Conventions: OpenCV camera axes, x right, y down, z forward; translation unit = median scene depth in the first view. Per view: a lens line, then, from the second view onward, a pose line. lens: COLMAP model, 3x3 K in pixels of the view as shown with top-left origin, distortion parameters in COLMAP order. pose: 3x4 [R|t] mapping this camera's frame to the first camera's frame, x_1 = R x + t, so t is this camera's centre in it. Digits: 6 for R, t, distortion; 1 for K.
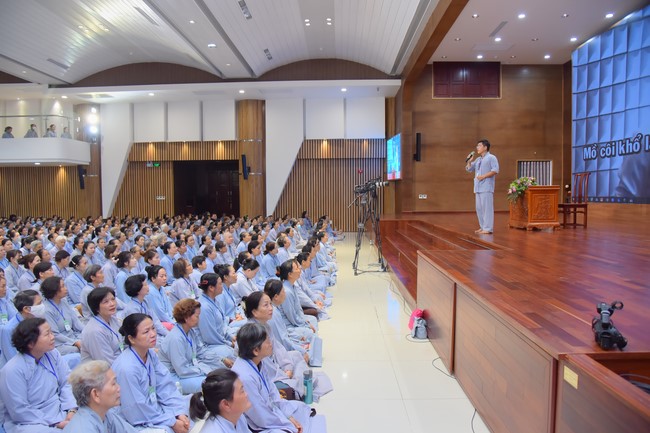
lens RADIAL K [[447.5, 0, 325.0], [0, 447.5, 216.5], [0, 0, 1]] dist [-0.110781, 0.083778]
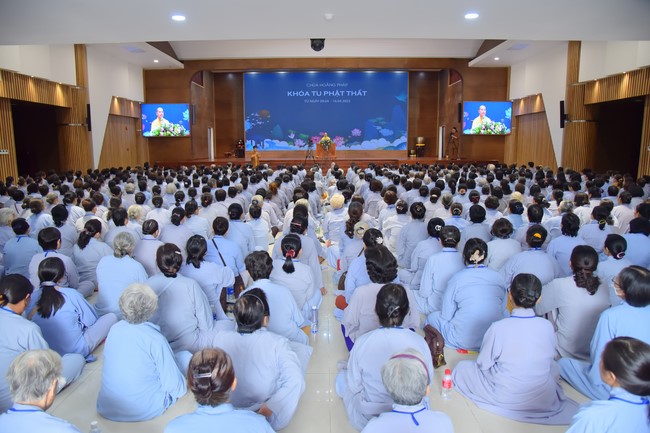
lens RADIAL K [[447.5, 0, 325.0], [0, 447.5, 216.5], [0, 0, 1]] dist [-0.110781, 0.083778]
pose [[-0.034425, -0.147215, 0.988505, -1.160208], [0.065714, 0.986618, 0.149223, -0.012484], [-0.997244, 0.070096, -0.024290, 0.565841]]
